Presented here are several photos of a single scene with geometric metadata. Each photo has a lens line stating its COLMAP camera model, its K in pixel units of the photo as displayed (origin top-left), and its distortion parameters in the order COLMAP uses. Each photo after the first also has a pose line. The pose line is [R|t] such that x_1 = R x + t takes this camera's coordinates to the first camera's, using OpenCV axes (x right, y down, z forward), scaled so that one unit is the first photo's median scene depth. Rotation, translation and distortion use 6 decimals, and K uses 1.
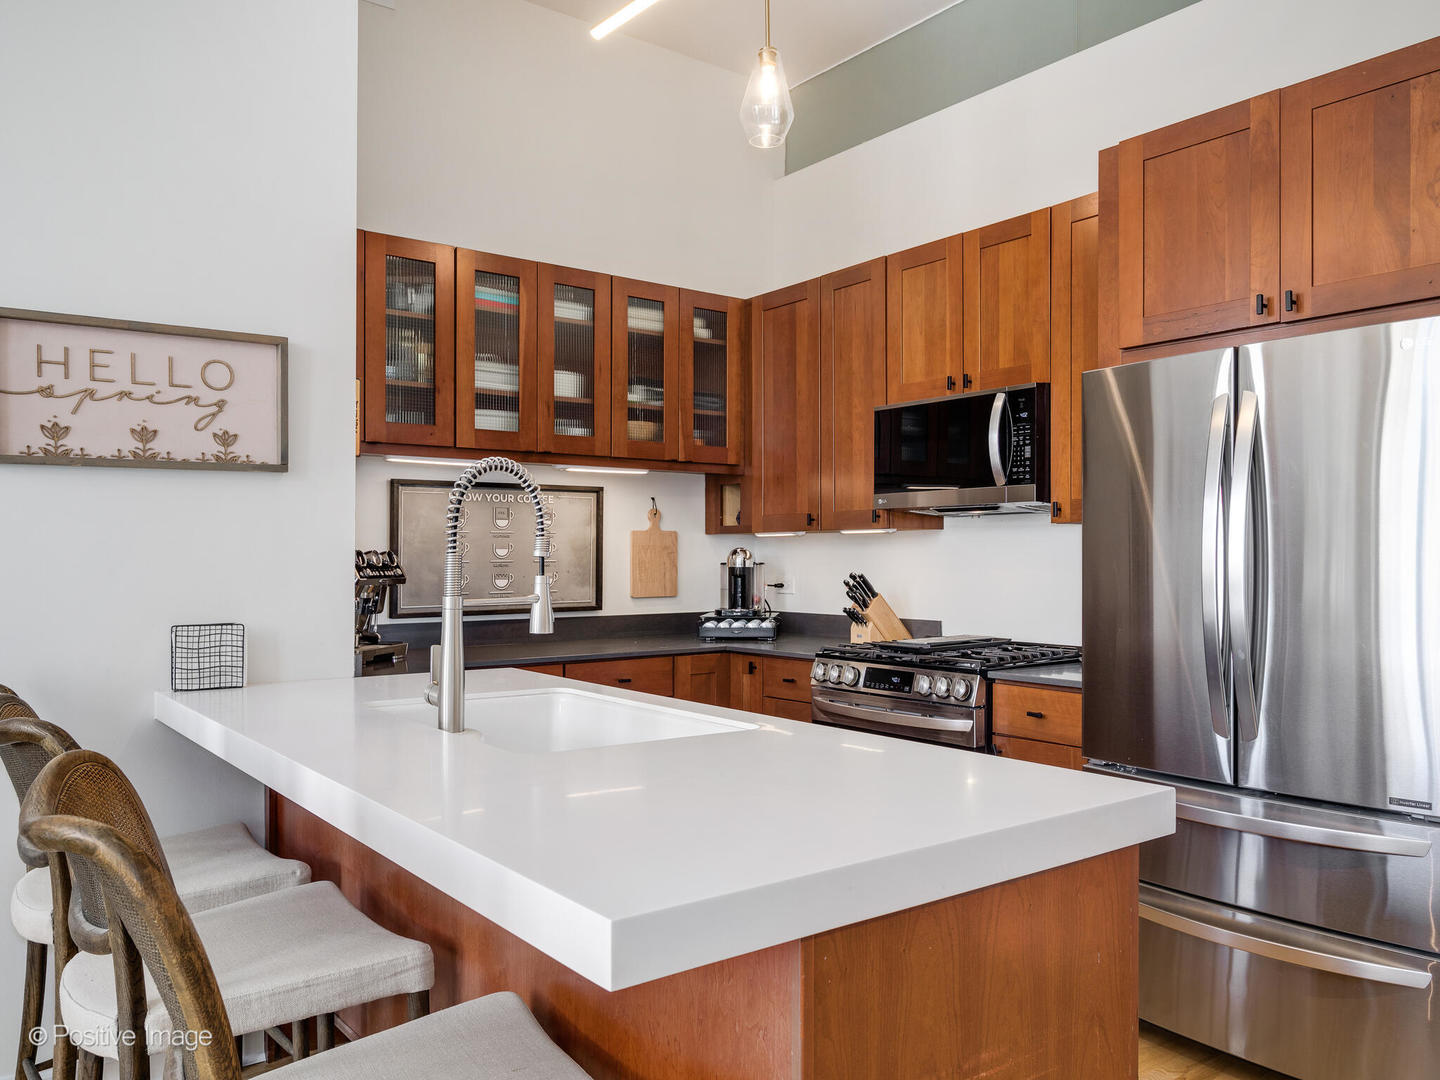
lens RADIAL K [[1113.7, 0, 762.2], [0, 1113.7, 538.3], [0, 0, 1]] dist [0.000340, -0.001782]
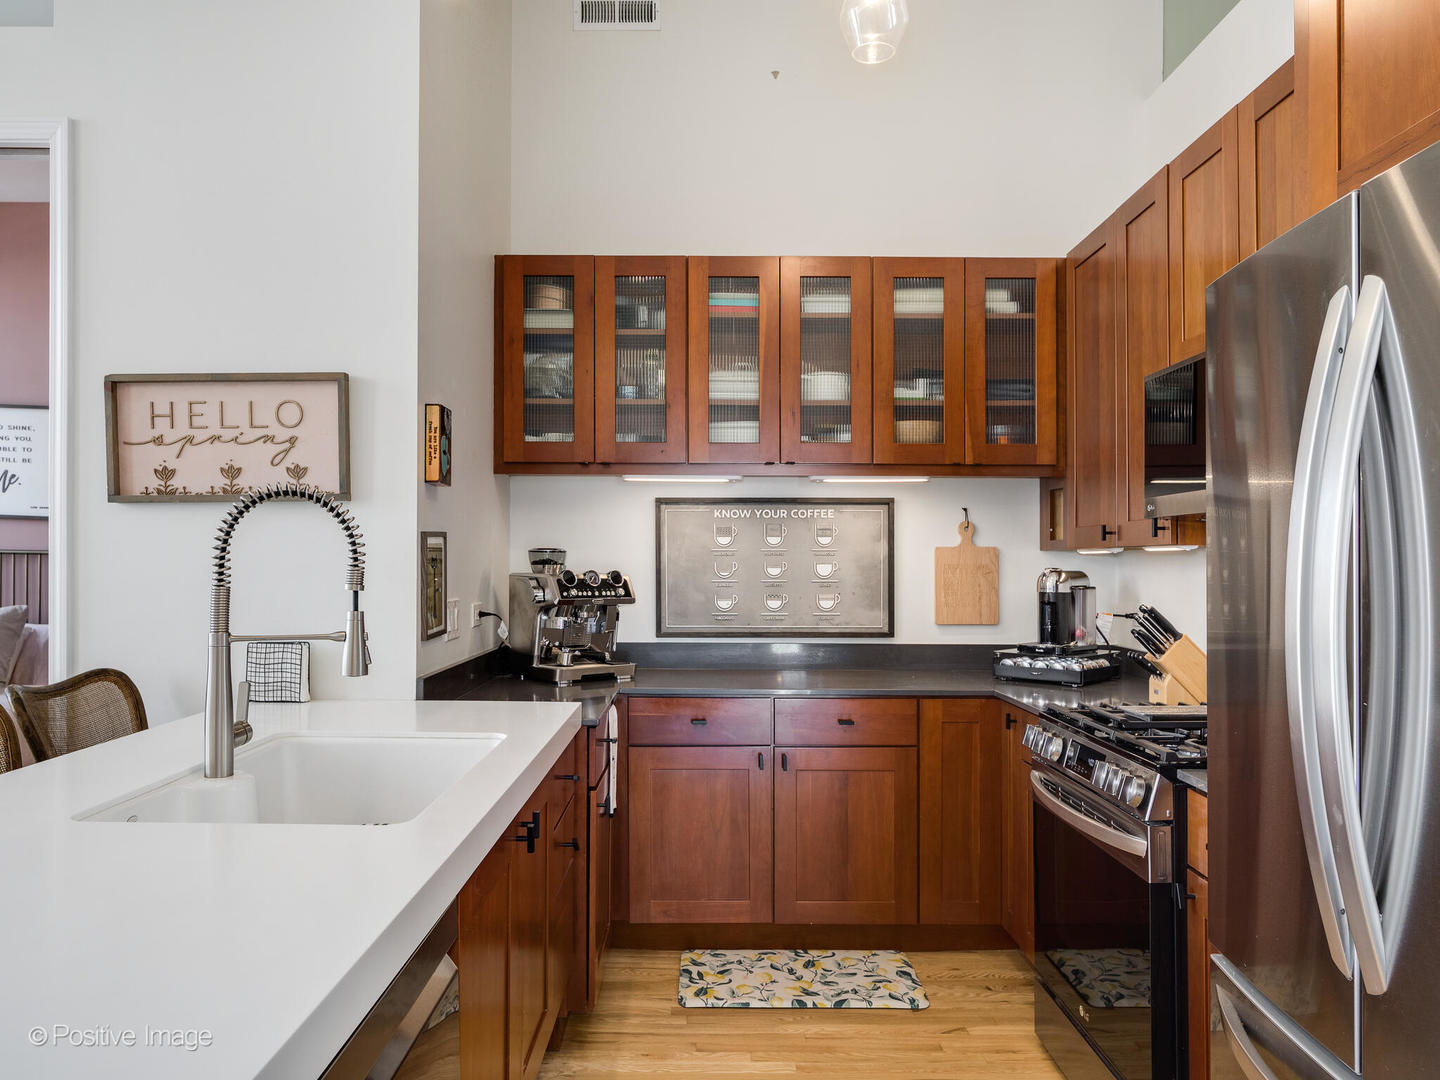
lens RADIAL K [[1070.8, 0, 657.7], [0, 1070.8, 553.1], [0, 0, 1]] dist [-0.011078, -0.002352]
pose [[0.779395, 0.000109, -0.626533, 0.330238], [0.004346, 0.999975, 0.005580, -0.010801], [0.626518, -0.007072, 0.779375, 0.302652]]
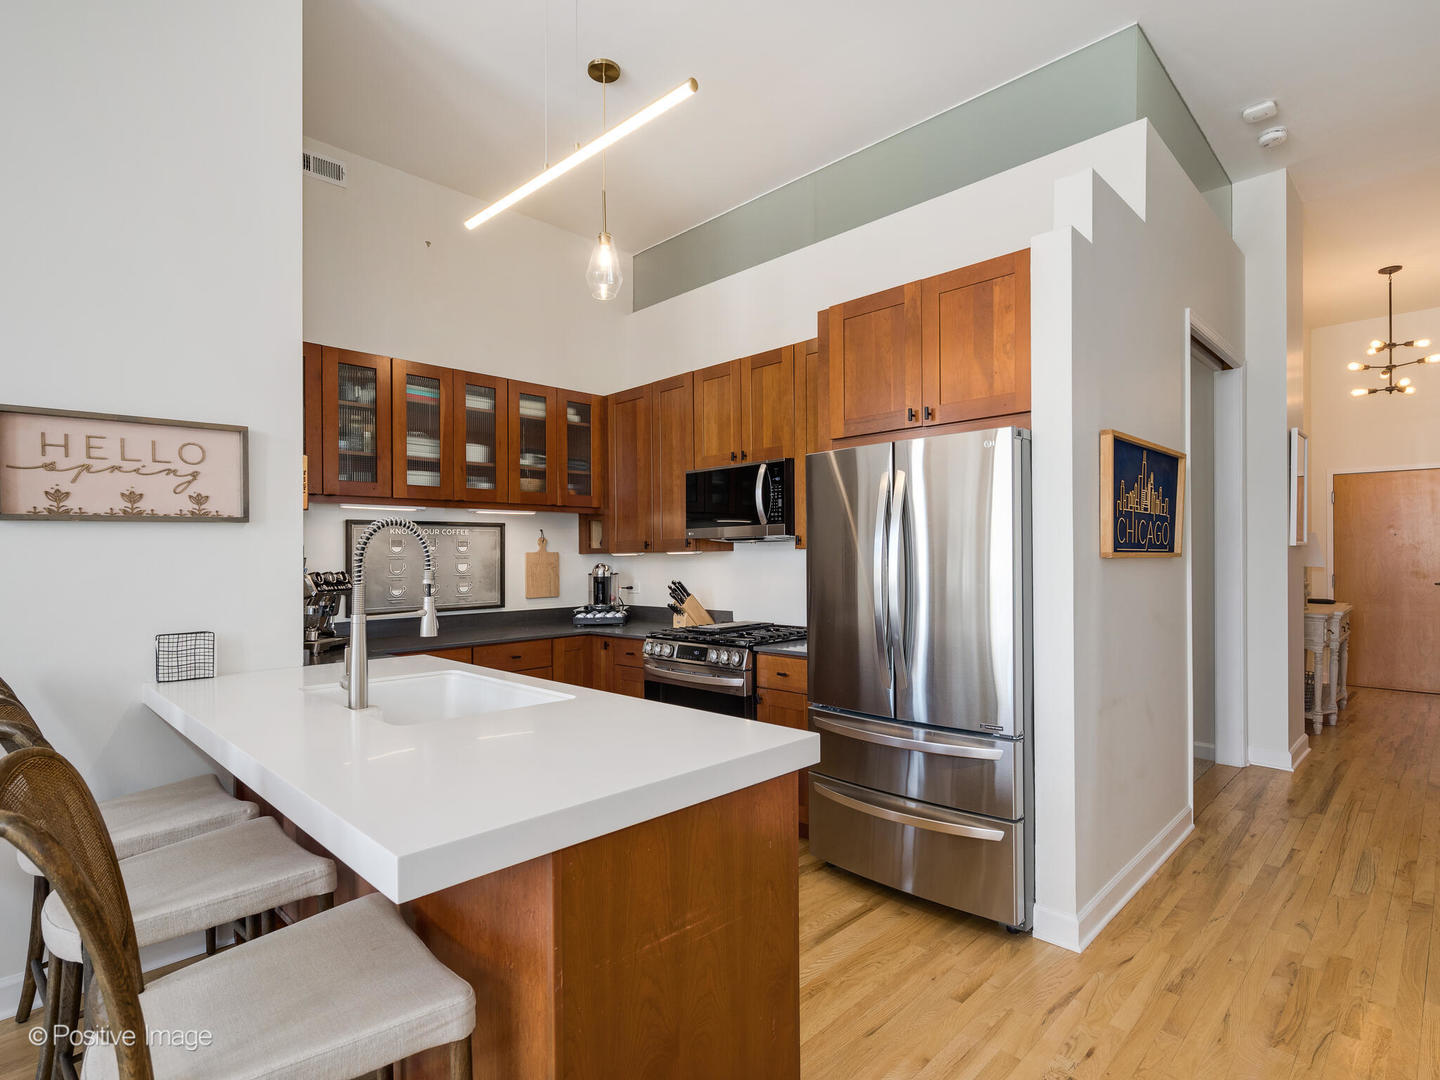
lens RADIAL K [[746.2, 0, 752.9], [0, 746.2, 545.0], [0, 0, 1]] dist [-0.001428, 0.000517]
pose [[0.989588, -0.009135, 0.143639, 0.051508], [0.009289, 0.999957, -0.000398, -0.018803], [-0.143629, 0.001728, 0.989630, -0.016803]]
